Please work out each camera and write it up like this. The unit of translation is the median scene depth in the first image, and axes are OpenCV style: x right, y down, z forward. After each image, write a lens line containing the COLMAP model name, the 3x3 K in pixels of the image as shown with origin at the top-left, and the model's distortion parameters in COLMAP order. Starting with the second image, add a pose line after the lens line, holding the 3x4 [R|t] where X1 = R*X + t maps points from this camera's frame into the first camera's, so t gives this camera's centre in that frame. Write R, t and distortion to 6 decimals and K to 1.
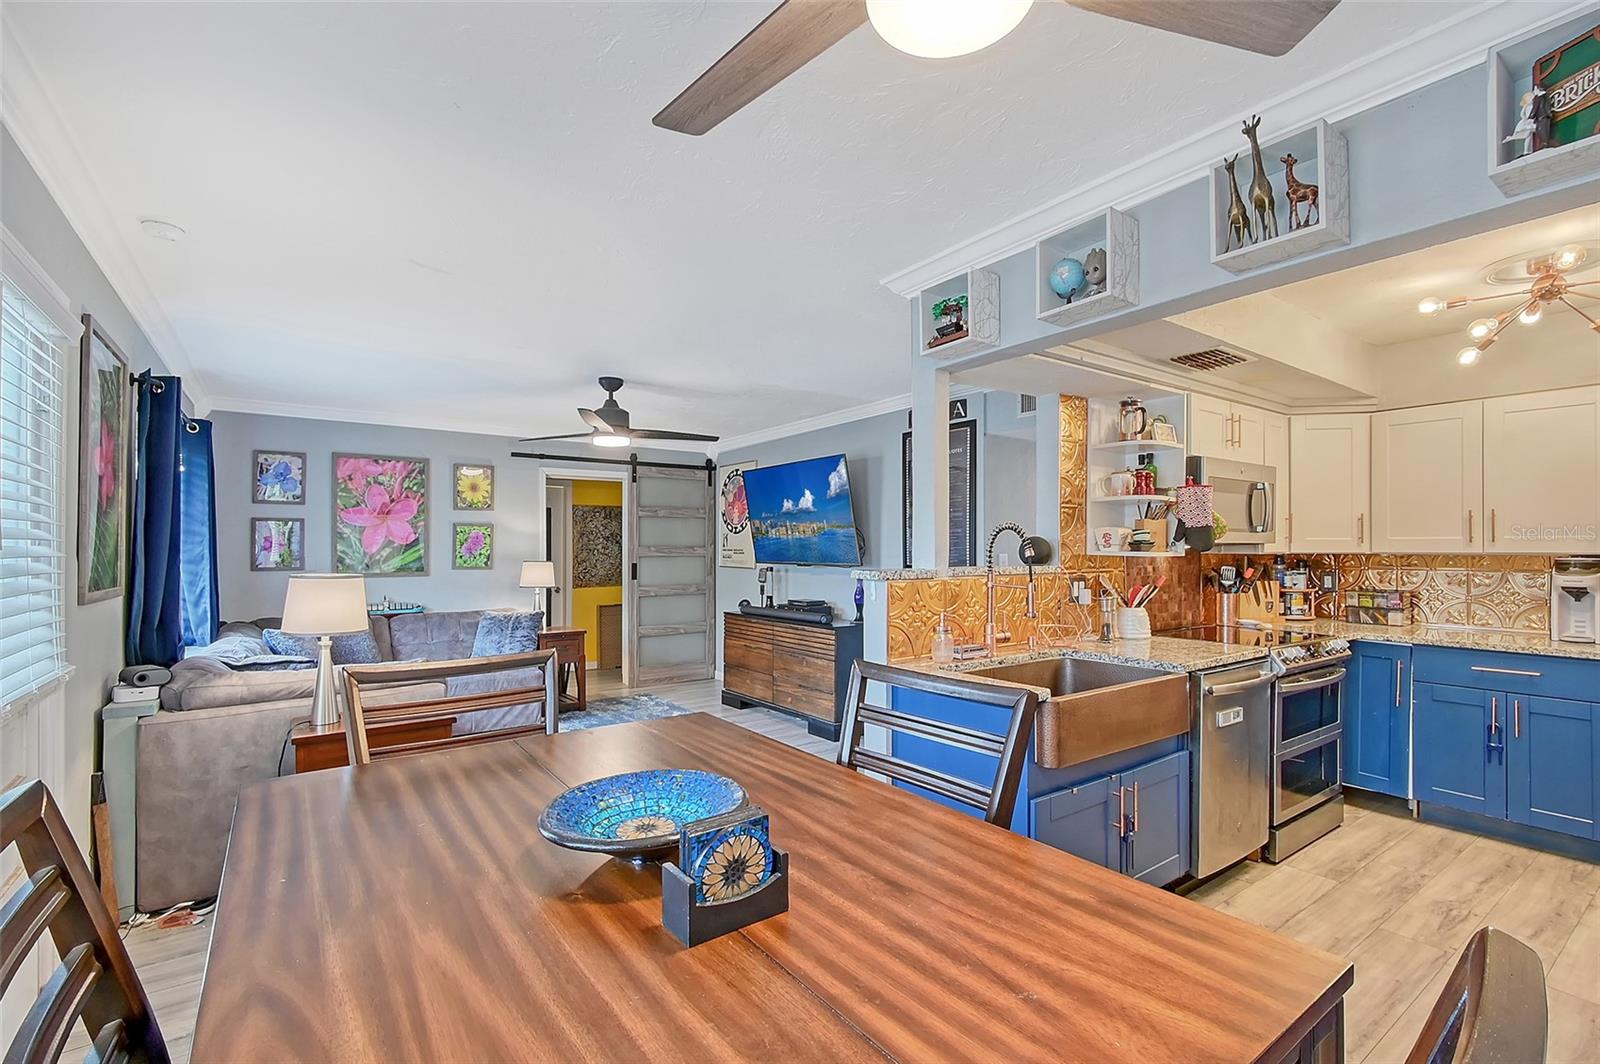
lens RADIAL K [[715.1, 0, 811.2], [0, 715.1, 542.5], [0, 0, 1]] dist [-0.004295, -0.001433]
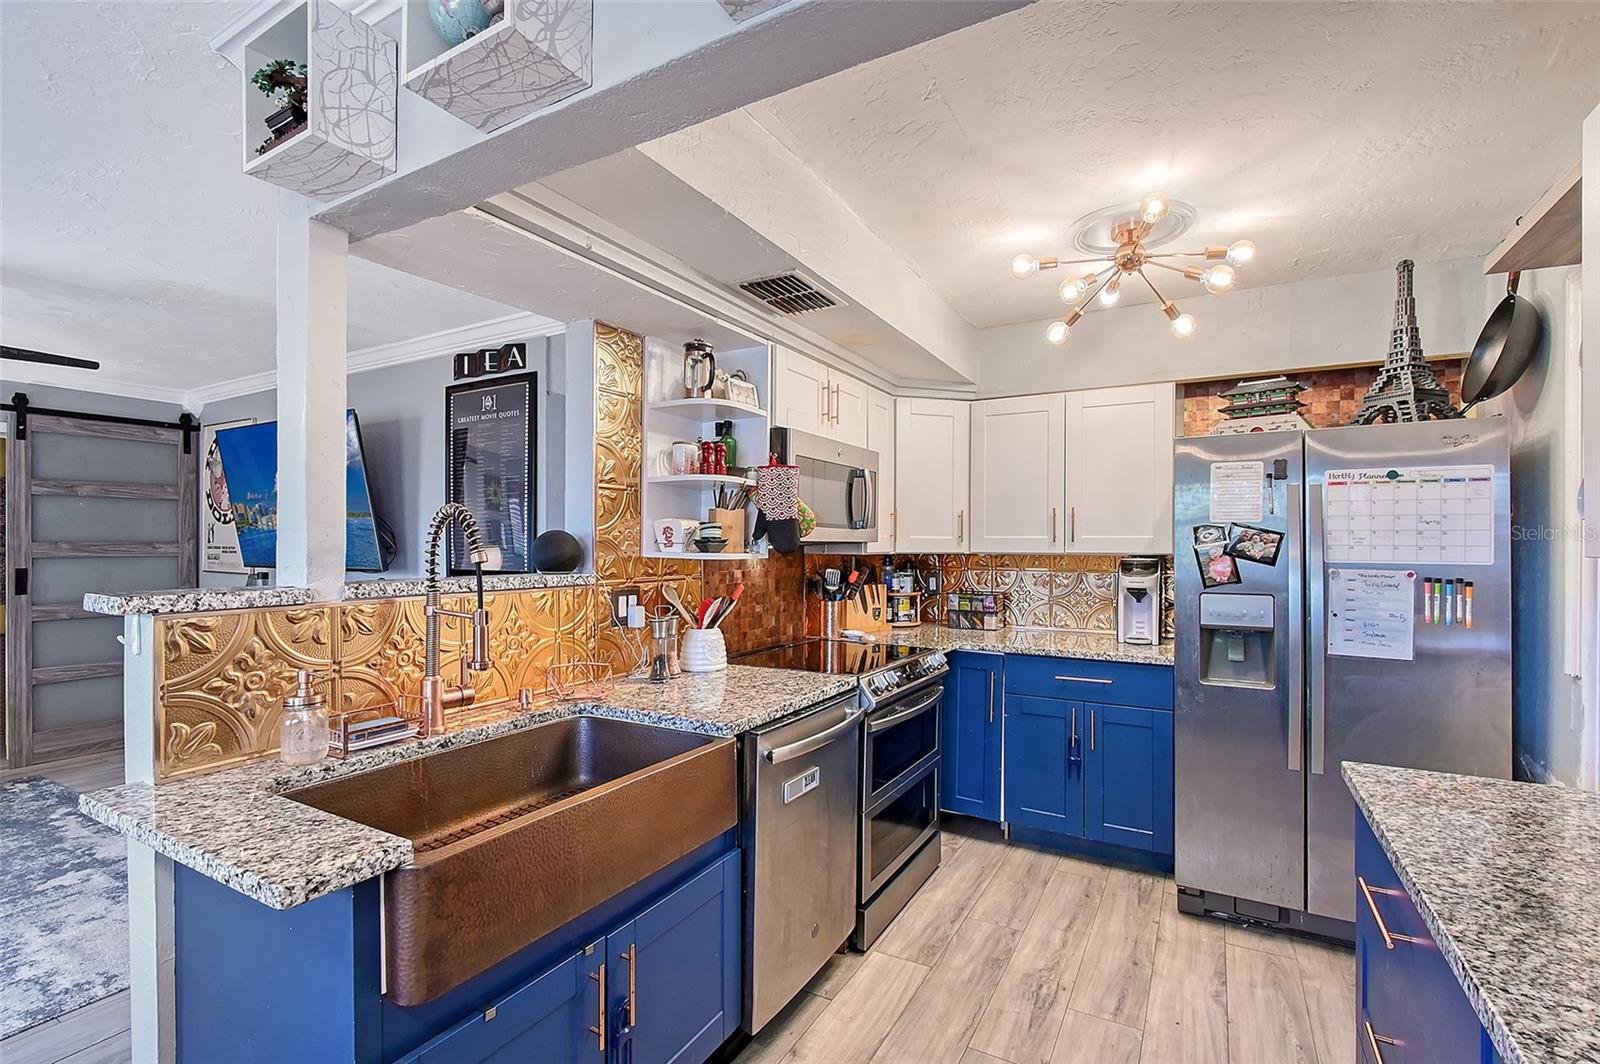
lens RADIAL K [[721.4, 0, 816.1], [0, 721.4, 538.8], [0, 0, 1]] dist [-0.010429, 0.000069]
pose [[0.902628, 0.006870, 0.430367, 0.195755], [-0.006658, 0.999976, -0.001999, -0.000541], [-0.430371, -0.001061, 0.902652, 0.232983]]
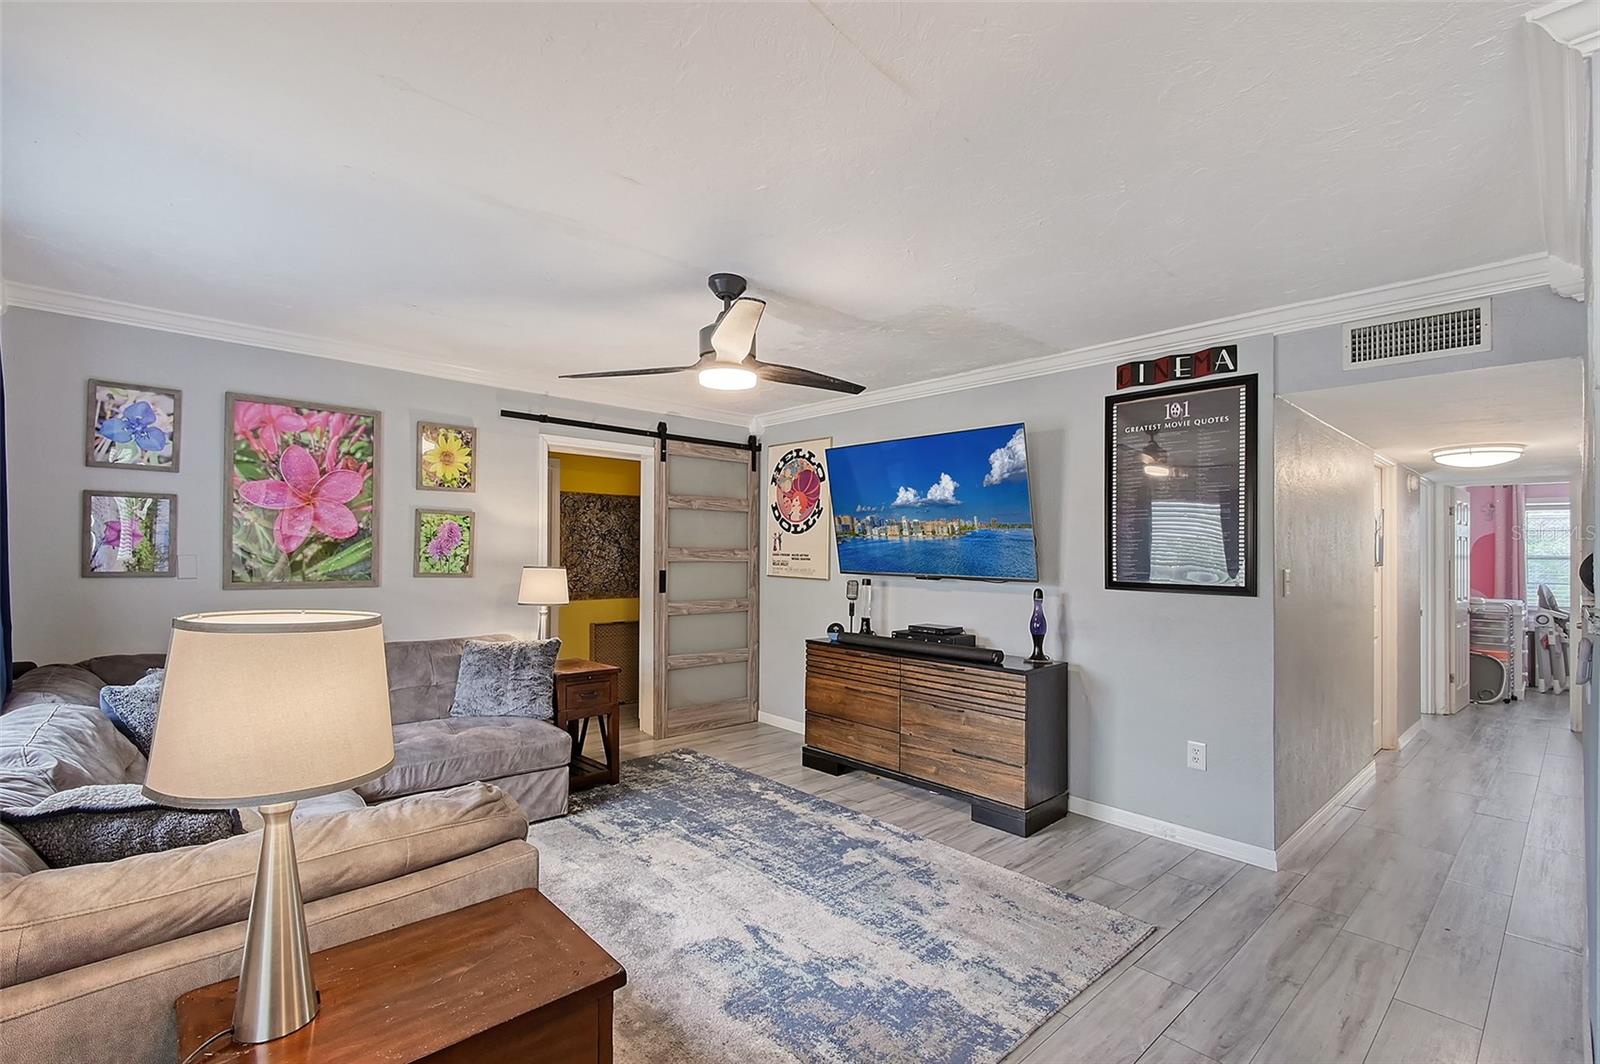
lens RADIAL K [[710.9, 0, 814.2], [0, 710.9, 550.2], [0, 0, 1]] dist [-0.010065, -0.000661]
pose [[0.991211, 0.017552, 0.131119, -0.323682], [-0.018235, 0.999826, 0.004016, 0.003555], [-0.131026, -0.006372, 0.991359, 0.428656]]
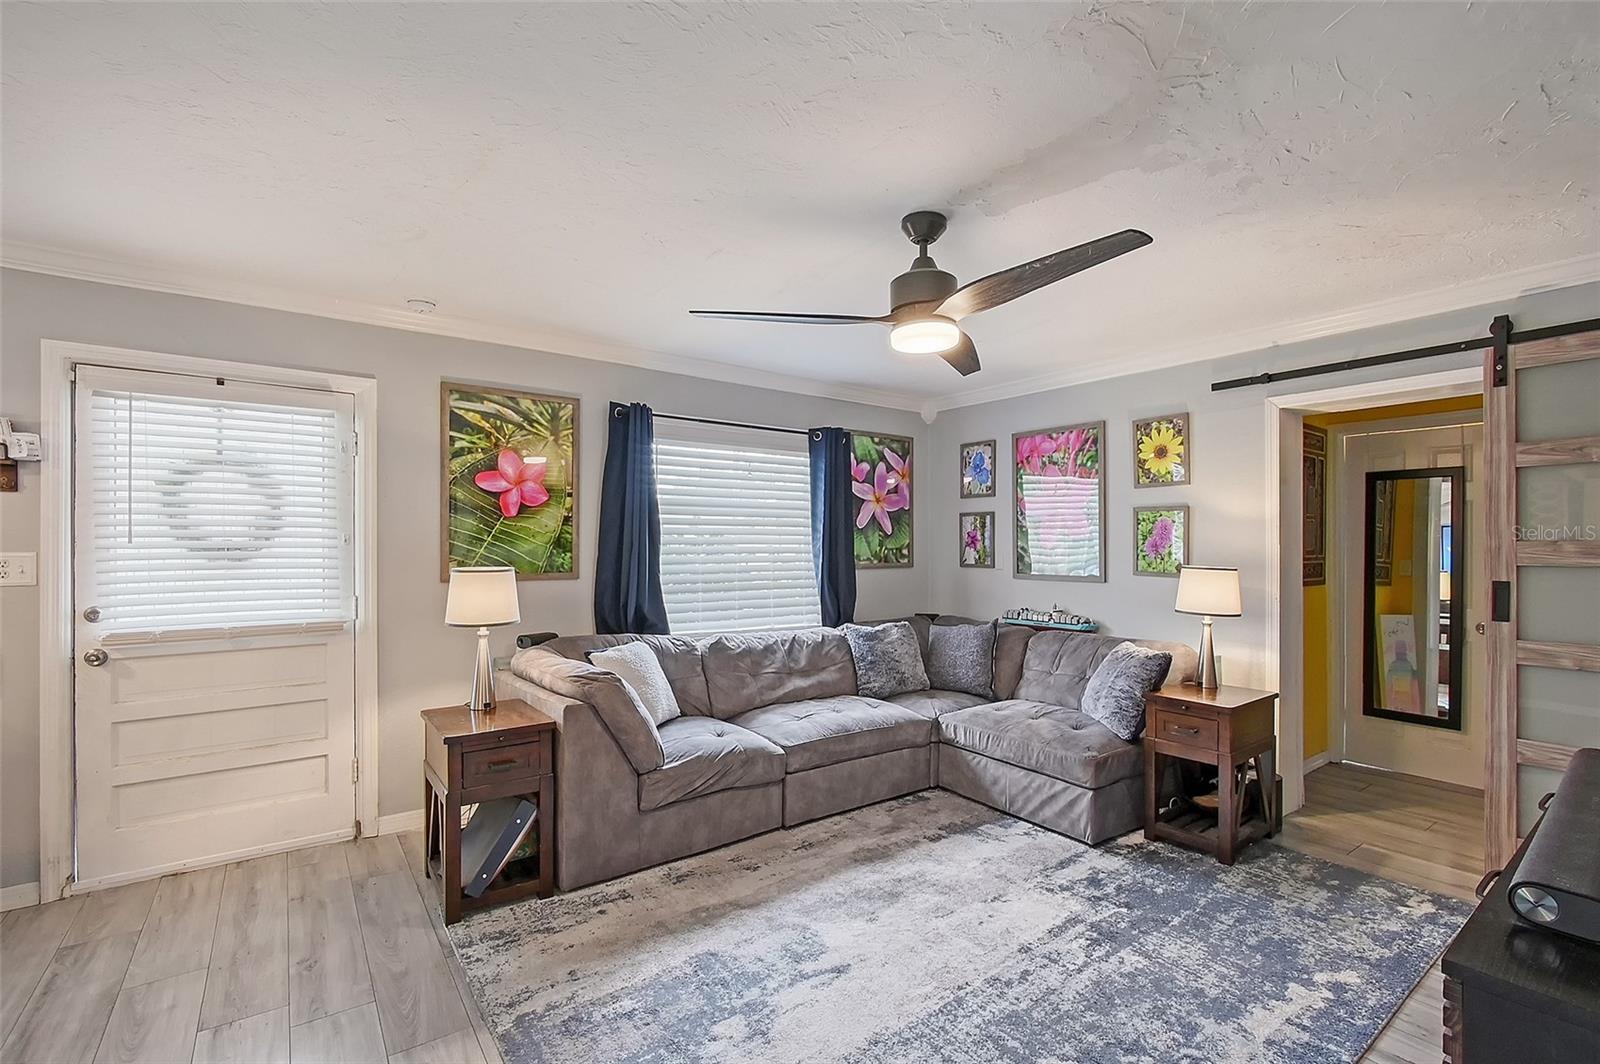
lens RADIAL K [[710.9, 0, 814.2], [0, 710.9, 550.2], [0, 0, 1]] dist [-0.010065, -0.000661]
pose [[0.020633, 0.009095, -0.999746, 0.261201], [0.005363, 0.999943, 0.009208, 0.008650], [0.999773, -0.005551, 0.020583, 1.023040]]
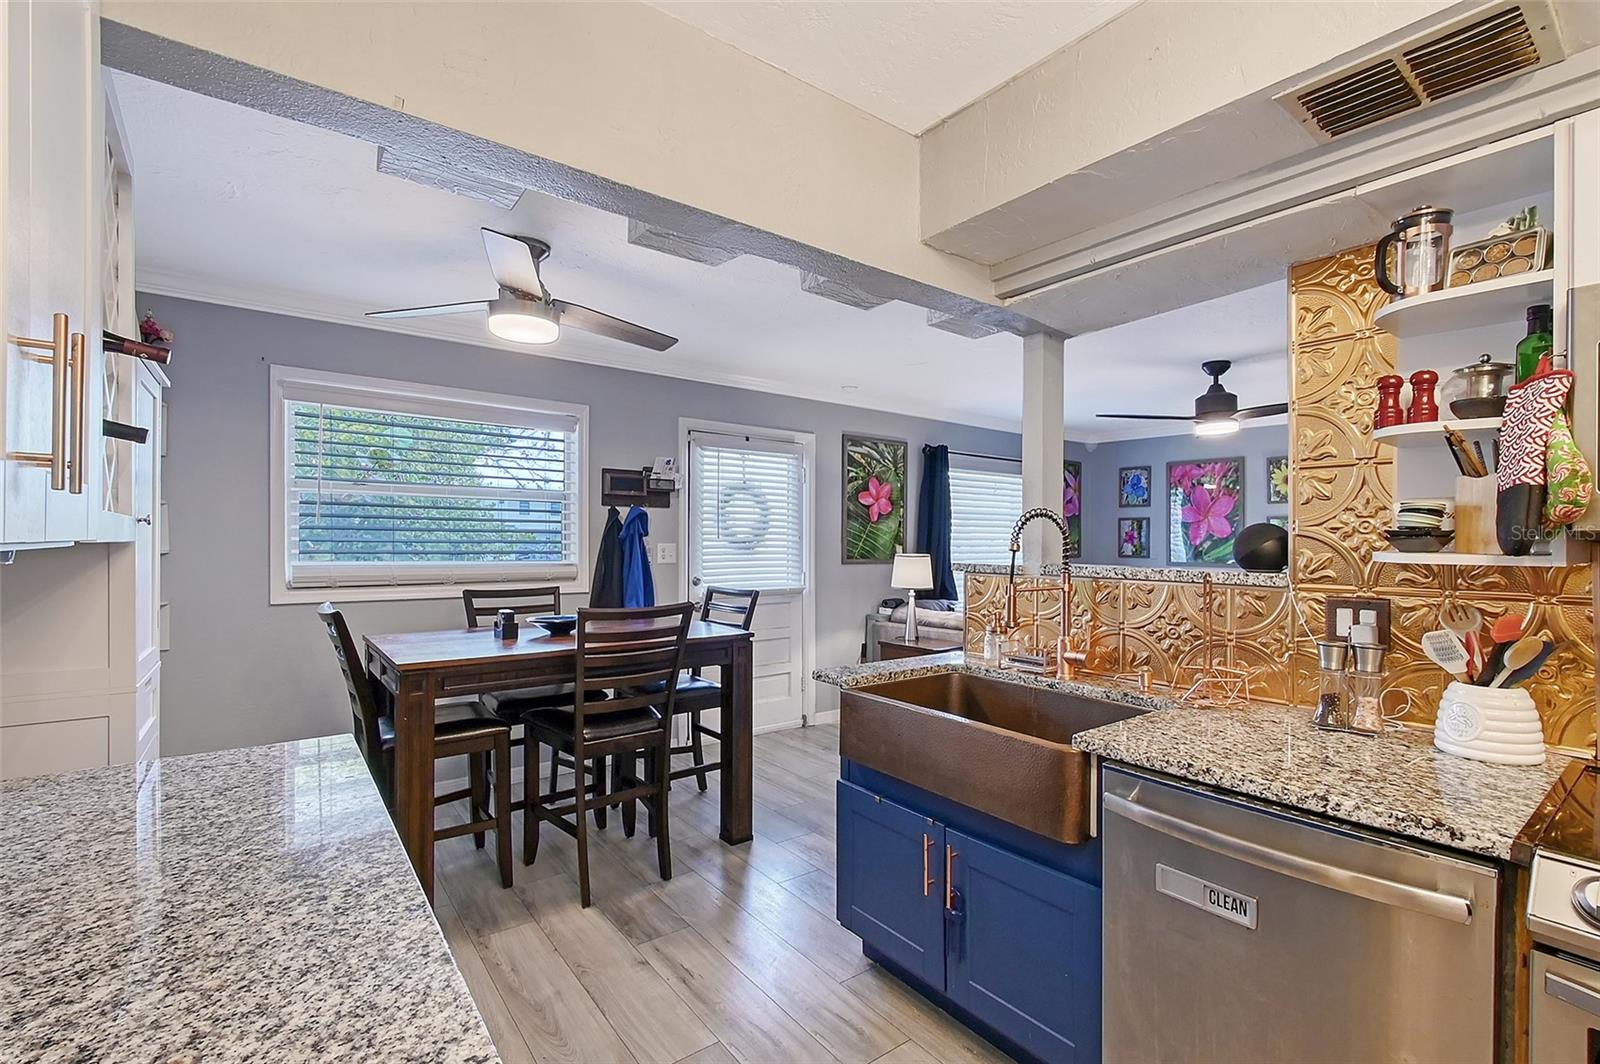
lens RADIAL K [[710.9, 0, 814.2], [0, 710.9, 550.2], [0, 0, 1]] dist [-0.010065, -0.000661]
pose [[0.035186, 0.018139, -0.999216, 0.718306], [0.000085, 0.999835, 0.018154, 0.002548], [0.999381, -0.000724, 0.035179, 0.491457]]
